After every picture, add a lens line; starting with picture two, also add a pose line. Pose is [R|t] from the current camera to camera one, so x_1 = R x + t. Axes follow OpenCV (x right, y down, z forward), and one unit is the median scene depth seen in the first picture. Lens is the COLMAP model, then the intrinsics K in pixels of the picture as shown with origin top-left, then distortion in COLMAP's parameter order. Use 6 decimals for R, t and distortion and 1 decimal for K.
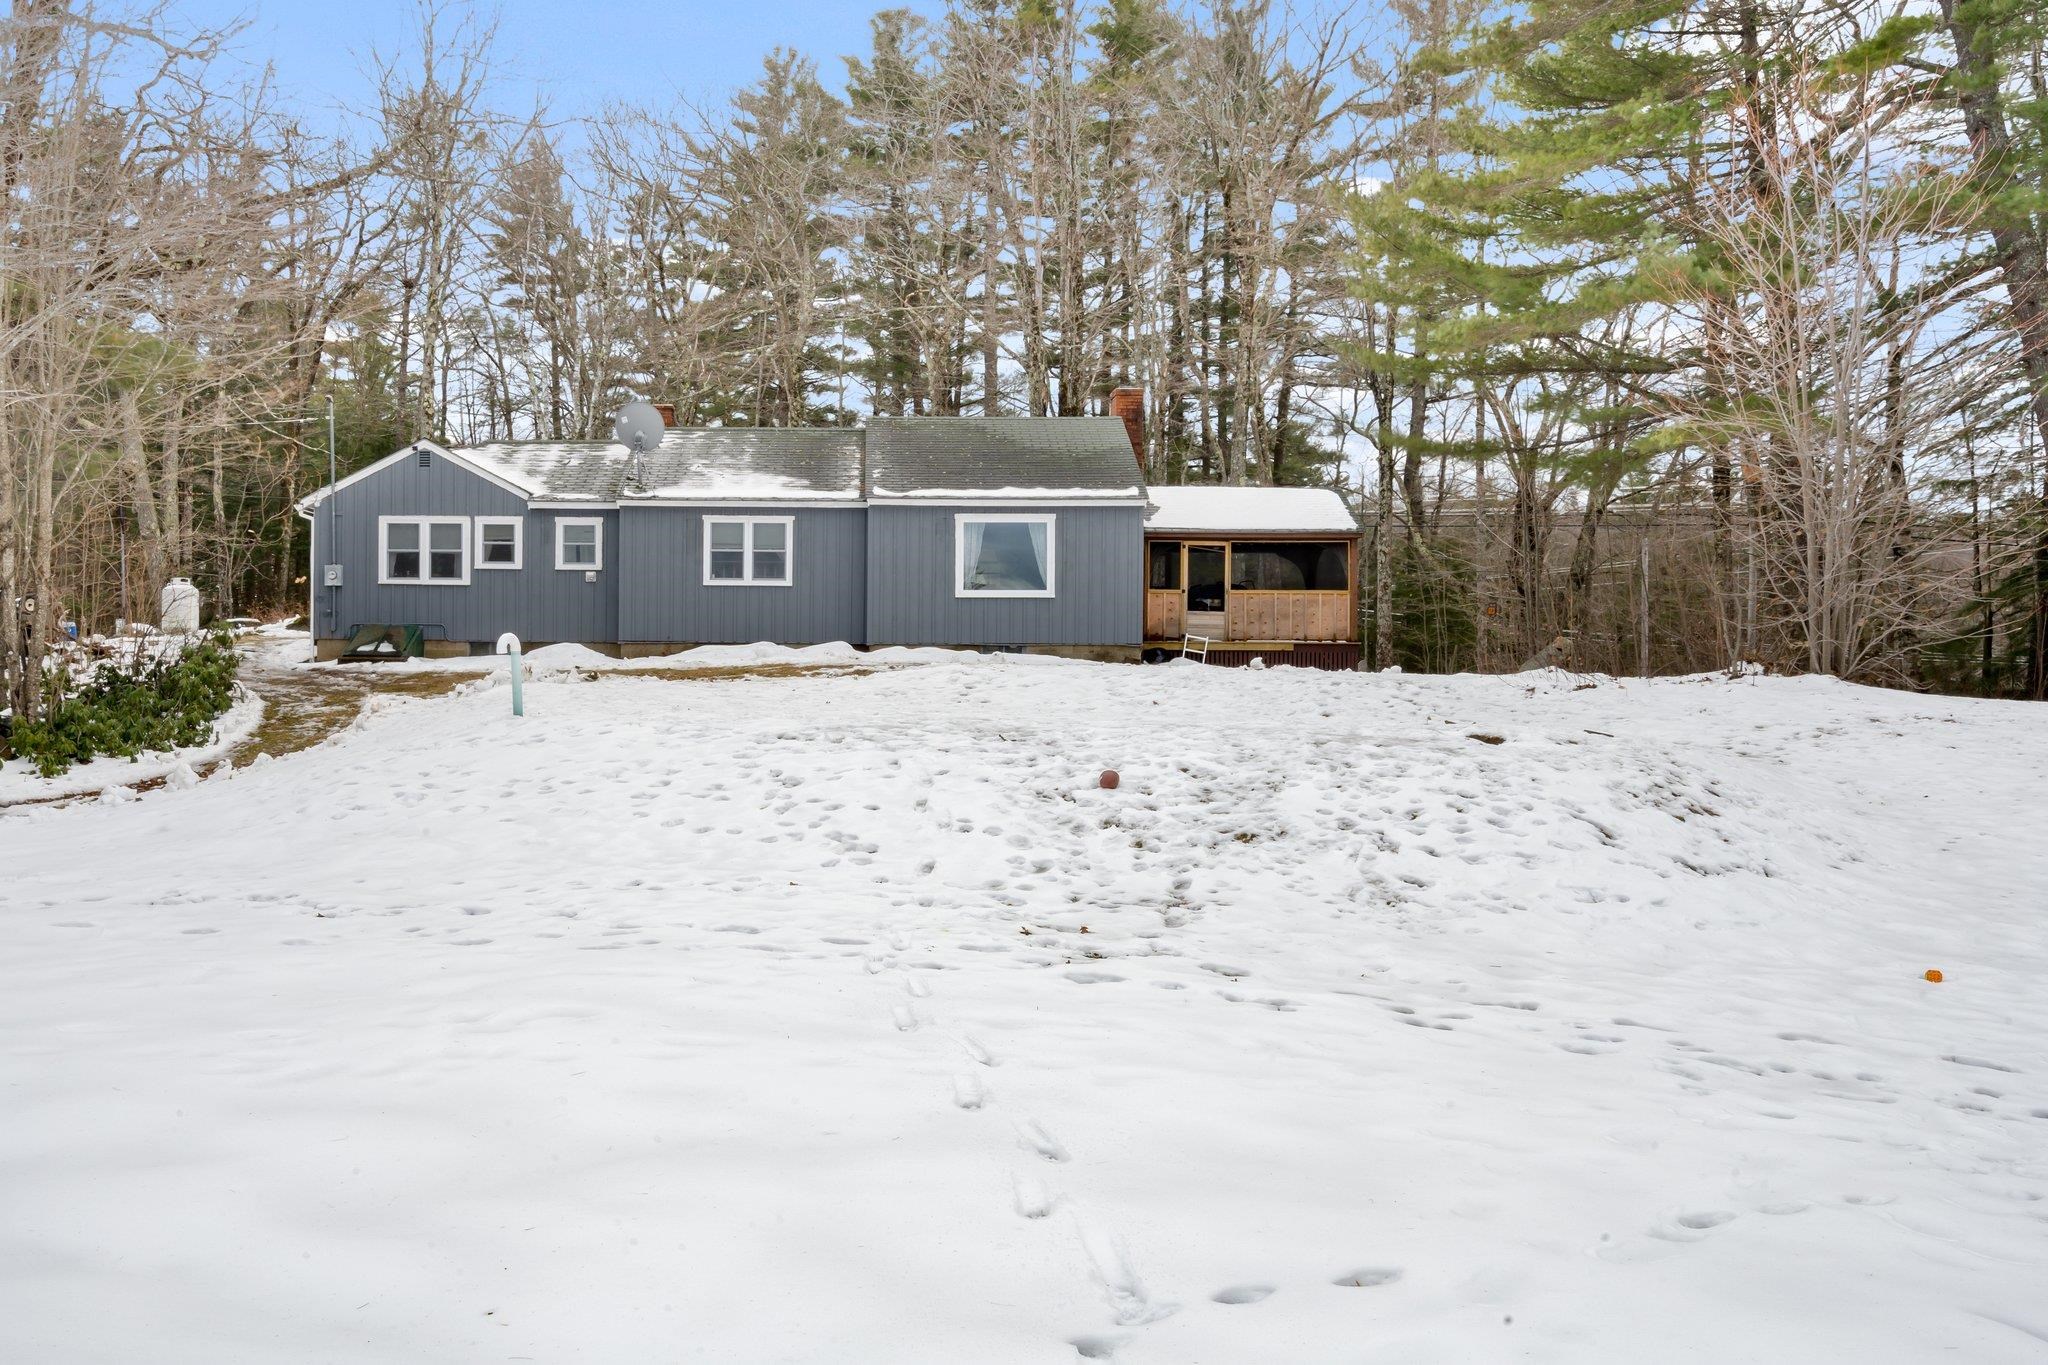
lens RADIAL K [[1942.3, 0, 1024.1], [0, 1942.3, 677.1], [0, 0, 1]] dist [0.005974, 0.000000]
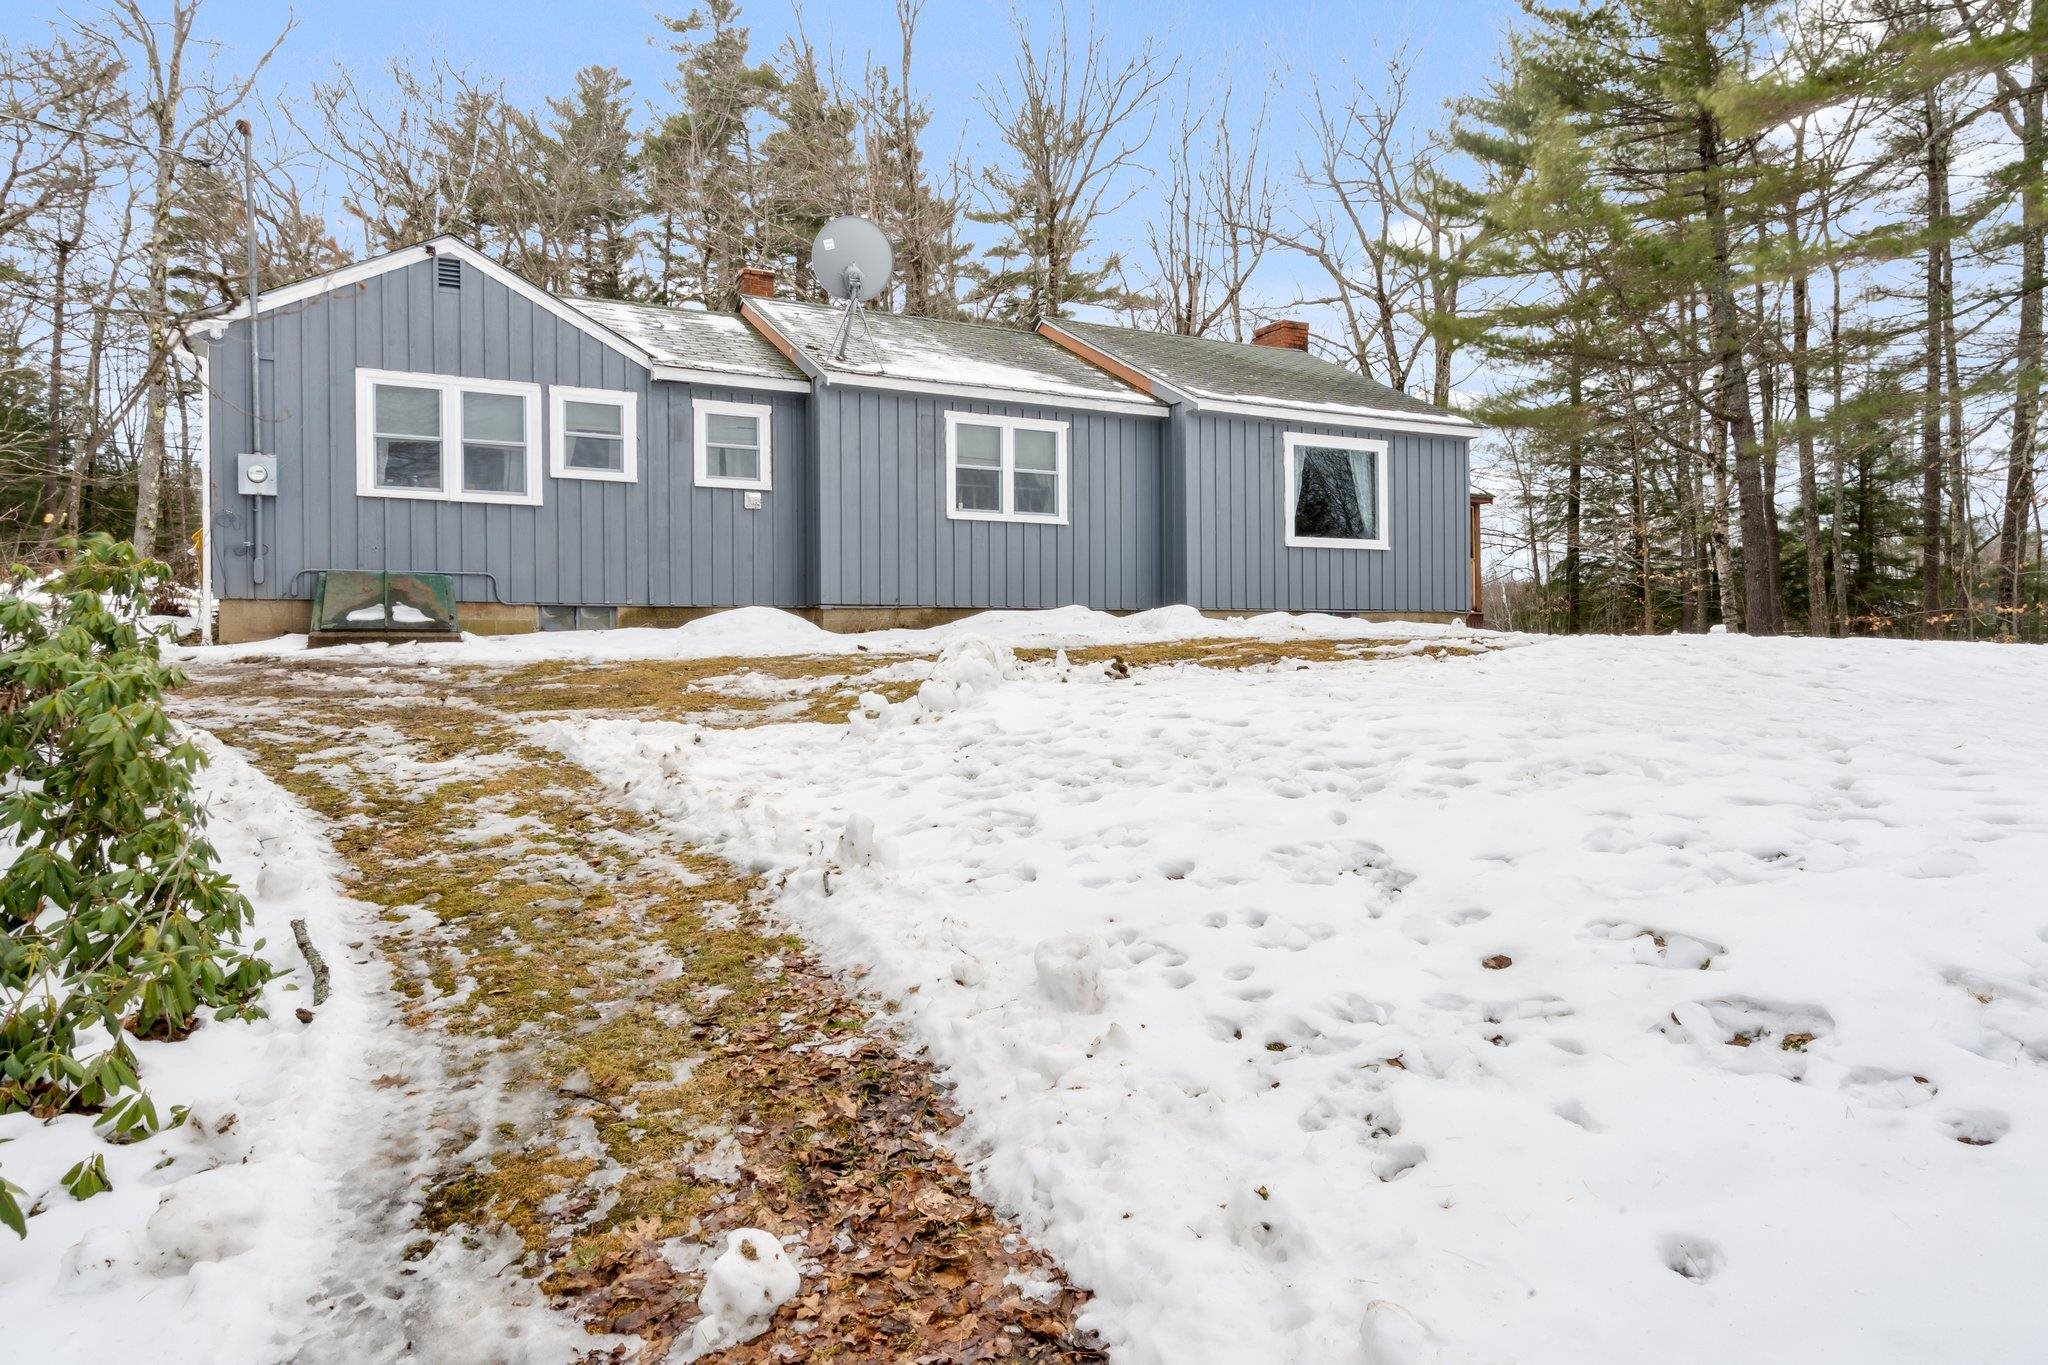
lens RADIAL K [[1150.9, 0, 1026.3], [0, 1150.9, 632.2], [0, 0, 1]] dist [0.007197, 0.001054]
pose [[0.902874, -0.005477, 0.429871, -0.302425], [0.010364, 0.999906, -0.009029, -0.005832], [-0.429781, 0.012607, 0.902845, 0.636494]]
